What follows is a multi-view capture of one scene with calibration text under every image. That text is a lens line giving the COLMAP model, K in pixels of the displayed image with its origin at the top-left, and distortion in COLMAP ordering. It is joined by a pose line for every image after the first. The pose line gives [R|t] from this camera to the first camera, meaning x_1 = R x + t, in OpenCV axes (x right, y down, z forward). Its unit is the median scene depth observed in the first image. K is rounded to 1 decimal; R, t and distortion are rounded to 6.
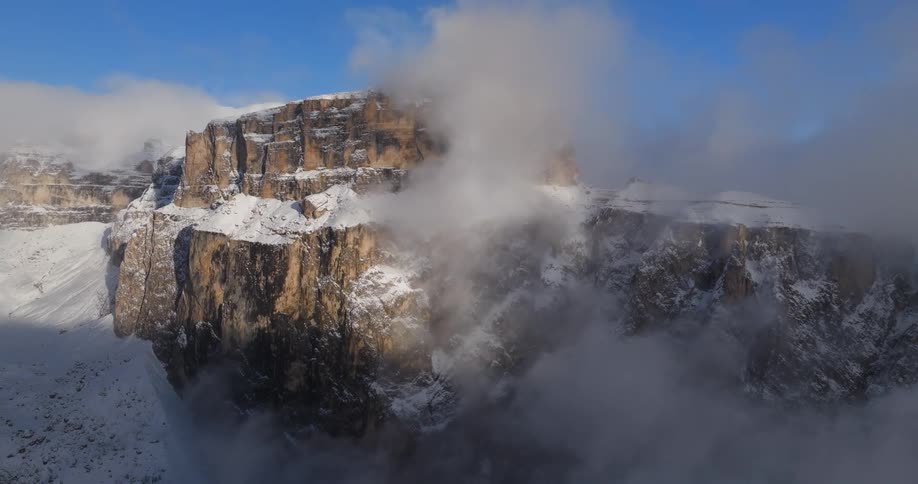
lens RADIAL K [[644.7, 0, 459.7], [0, 644.7, 241.5], [0, 0, 1]] dist [0.004192, 0.008744]
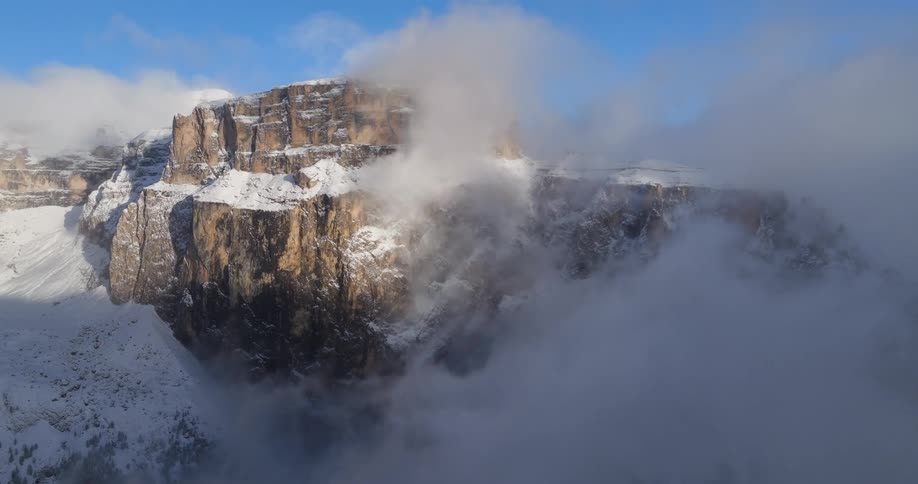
lens RADIAL K [[644.7, 0, 459.3], [0, 644.7, 242.6], [0, 0, 1]] dist [0.004192, 0.008744]
pose [[0.991204, -0.034076, 0.127880, -0.102234], [0.031290, 0.999229, 0.023732, 0.040857], [-0.128590, -0.019522, 0.991506, -0.177018]]
